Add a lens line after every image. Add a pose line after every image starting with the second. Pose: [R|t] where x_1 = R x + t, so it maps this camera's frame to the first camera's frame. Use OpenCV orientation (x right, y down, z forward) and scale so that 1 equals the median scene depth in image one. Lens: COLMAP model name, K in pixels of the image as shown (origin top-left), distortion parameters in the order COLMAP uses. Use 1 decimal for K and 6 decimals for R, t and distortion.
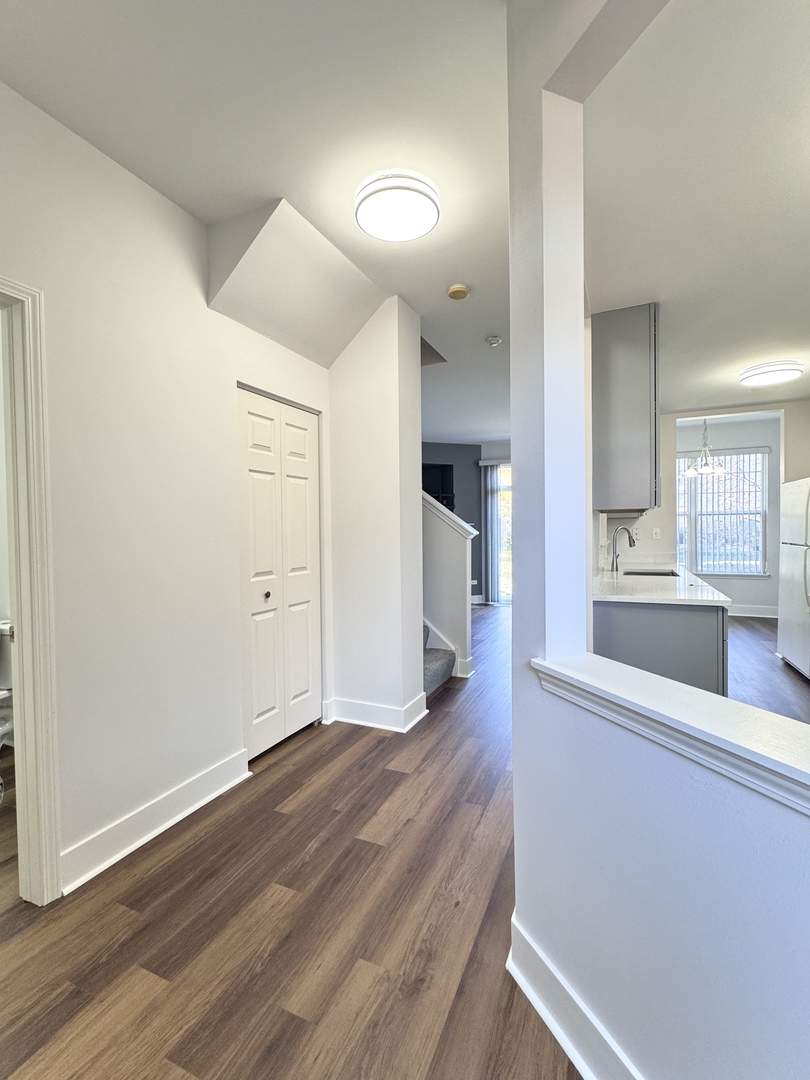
lens RADIAL K [[473.7, 0, 405.0], [0, 473.7, 540.0], [0, 0, 1]] dist [-0.000488, 0.000035]
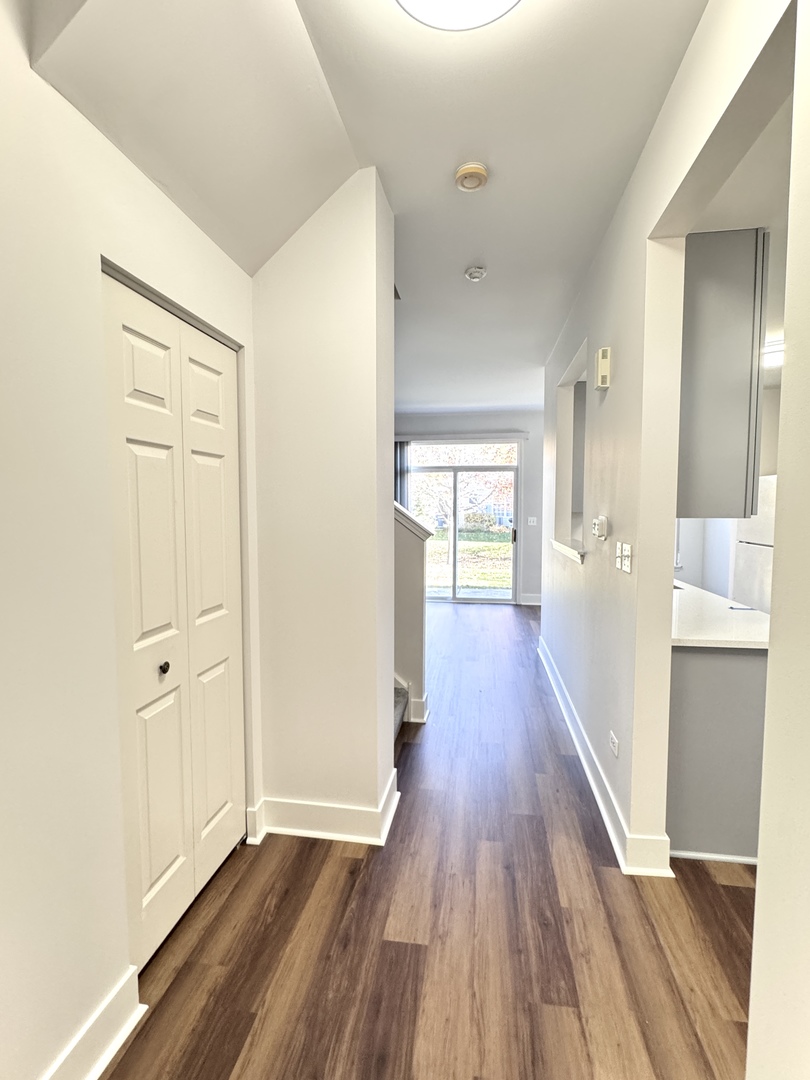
lens RADIAL K [[504.2, 0, 405.0], [0, 504.2, 540.0], [0, 0, 1]] dist [-0.001064, 0.000601]
pose [[0.963727, -0.007197, 0.266792, -0.169393], [-0.004222, 0.999100, 0.042203, -0.057245], [-0.266856, -0.041799, 0.962830, 0.351795]]
